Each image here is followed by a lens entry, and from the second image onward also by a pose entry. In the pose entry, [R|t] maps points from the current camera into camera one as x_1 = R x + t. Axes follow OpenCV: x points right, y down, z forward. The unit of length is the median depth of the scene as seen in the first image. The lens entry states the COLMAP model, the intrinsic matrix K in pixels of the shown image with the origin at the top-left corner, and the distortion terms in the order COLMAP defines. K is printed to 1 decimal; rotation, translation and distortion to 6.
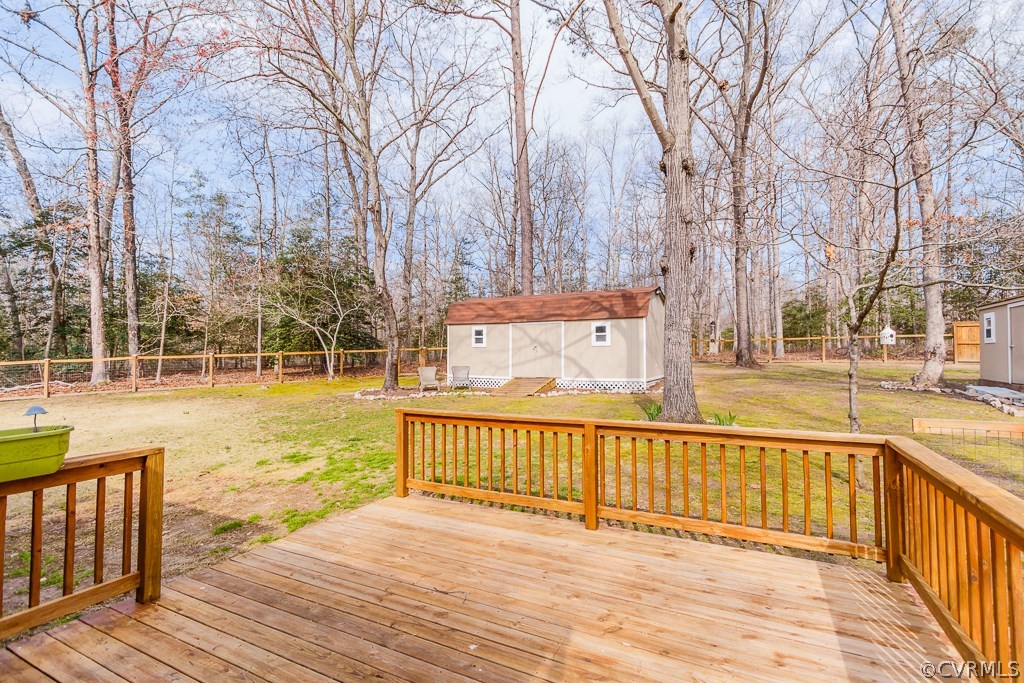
lens RADIAL K [[479.5, 0, 495.5], [0, 479.5, 338.6], [0, 0, 1]] dist [0.012593, -0.003175]
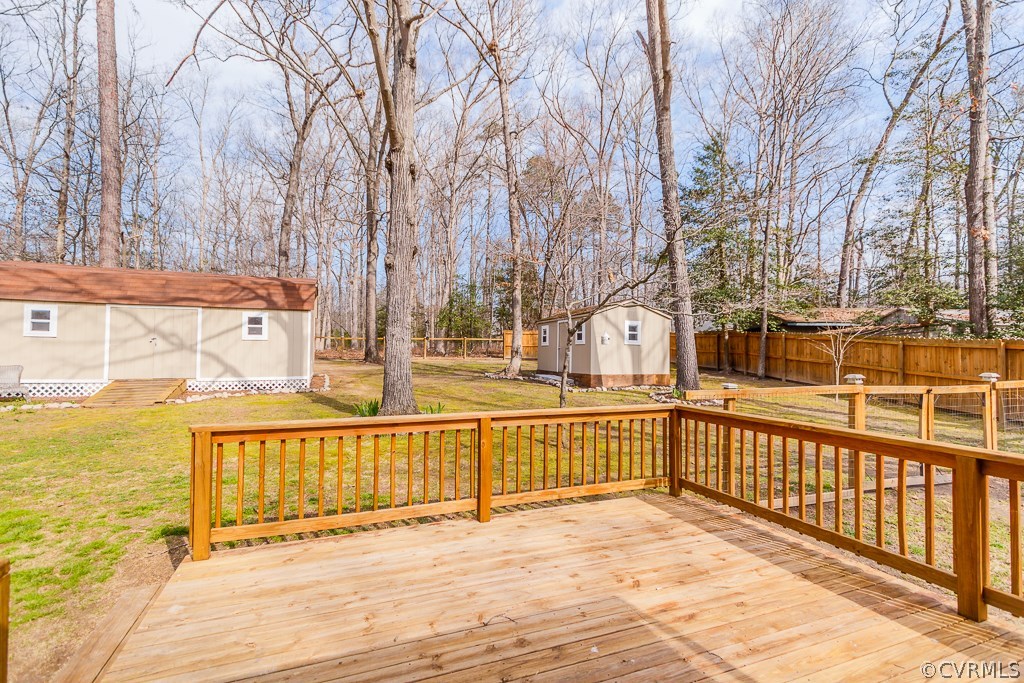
lens RADIAL K [[479.5, 0, 517.4], [0, 479.5, 341.9], [0, 0, 1]] dist [0.012593, -0.003175]
pose [[0.645608, 0.026034, 0.763225, -0.132922], [-0.035468, 0.999362, -0.004086, 0.005444], [-0.762844, -0.024432, 0.646120, 0.076003]]
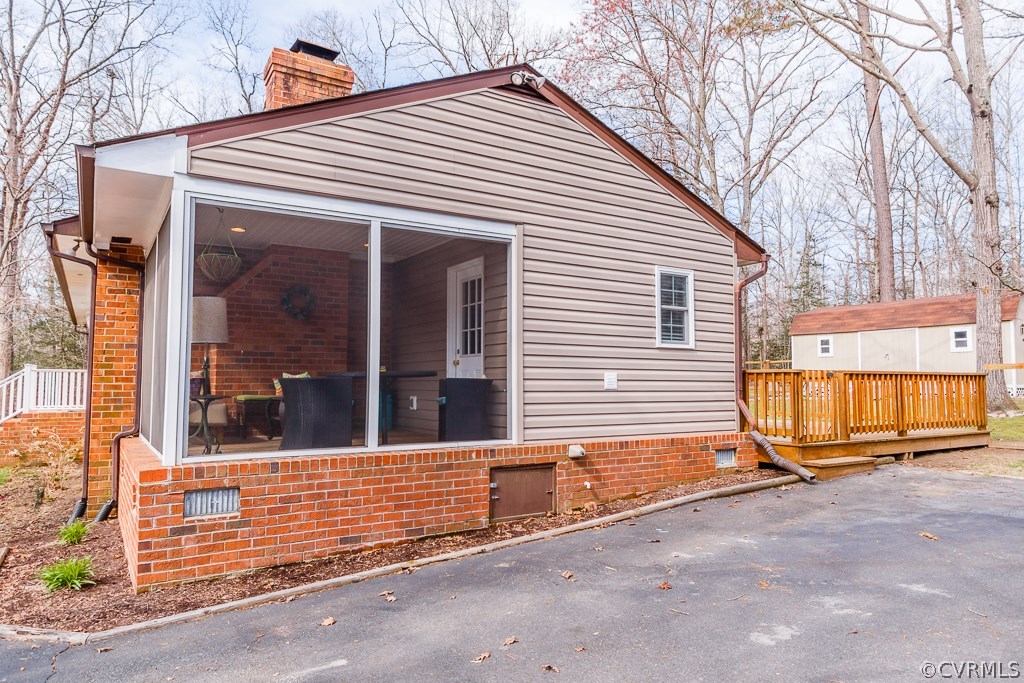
lens RADIAL K [[653.0, 0, 514.5], [0, 653.0, 341.3], [0, 0, 1]] dist [-0.004164, 0.002672]
pose [[0.872638, -0.028606, -0.487529, 0.072633], [0.014423, 0.999357, -0.032821, 0.023902], [0.488154, 0.021610, 0.872490, -0.583275]]
